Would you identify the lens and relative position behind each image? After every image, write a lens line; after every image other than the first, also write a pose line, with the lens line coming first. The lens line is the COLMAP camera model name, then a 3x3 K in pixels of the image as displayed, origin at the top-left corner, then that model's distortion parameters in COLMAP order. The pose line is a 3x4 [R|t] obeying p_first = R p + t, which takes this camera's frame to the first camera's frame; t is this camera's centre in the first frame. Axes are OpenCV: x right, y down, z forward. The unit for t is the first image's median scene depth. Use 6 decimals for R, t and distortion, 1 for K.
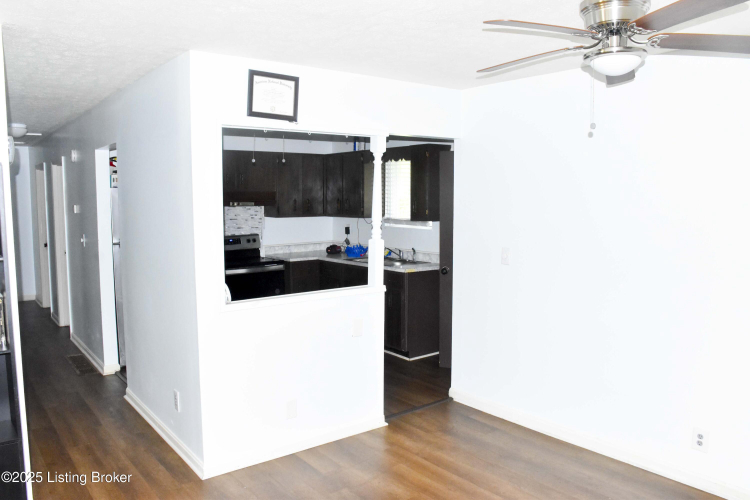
lens RADIAL K [[586.2, 0, 371.5], [0, 586.2, 258.3], [0, 0, 1]] dist [-0.150564, 0.102414]
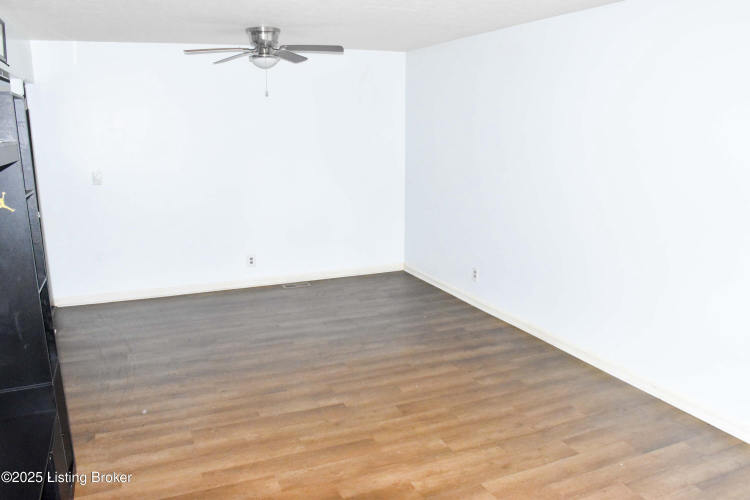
lens RADIAL K [[586.2, 0, 371.5], [0, 586.2, 258.3], [0, 0, 1]] dist [-0.150564, 0.102414]
pose [[0.256145, -0.212634, 0.942962, -0.670411], [0.104261, 0.975892, 0.191738, -0.007231], [-0.960999, 0.049201, 0.272139, 0.053015]]
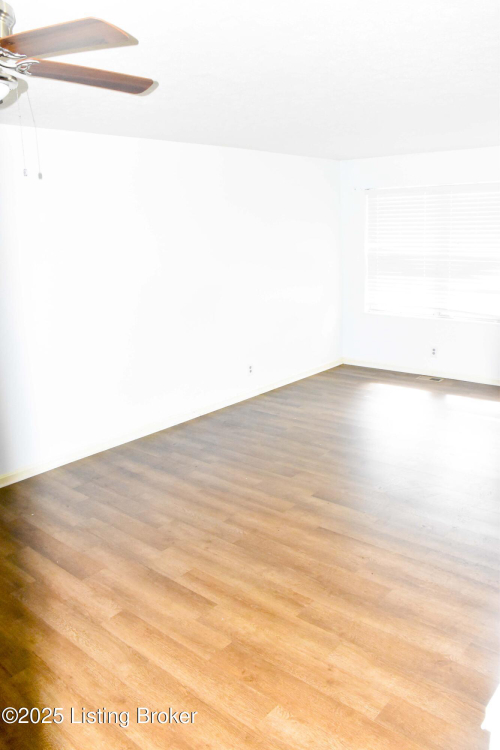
lens RADIAL K [[586.2, 0, 250.0], [0, 586.2, 375.0], [0, 0, 1]] dist [-0.150564, 0.102414]
pose [[-0.979770, 0.087824, -0.179825, 0.100929], [0.021775, 0.940012, 0.340445, -0.100871], [0.198937, 0.329642, -0.922908, 0.862619]]
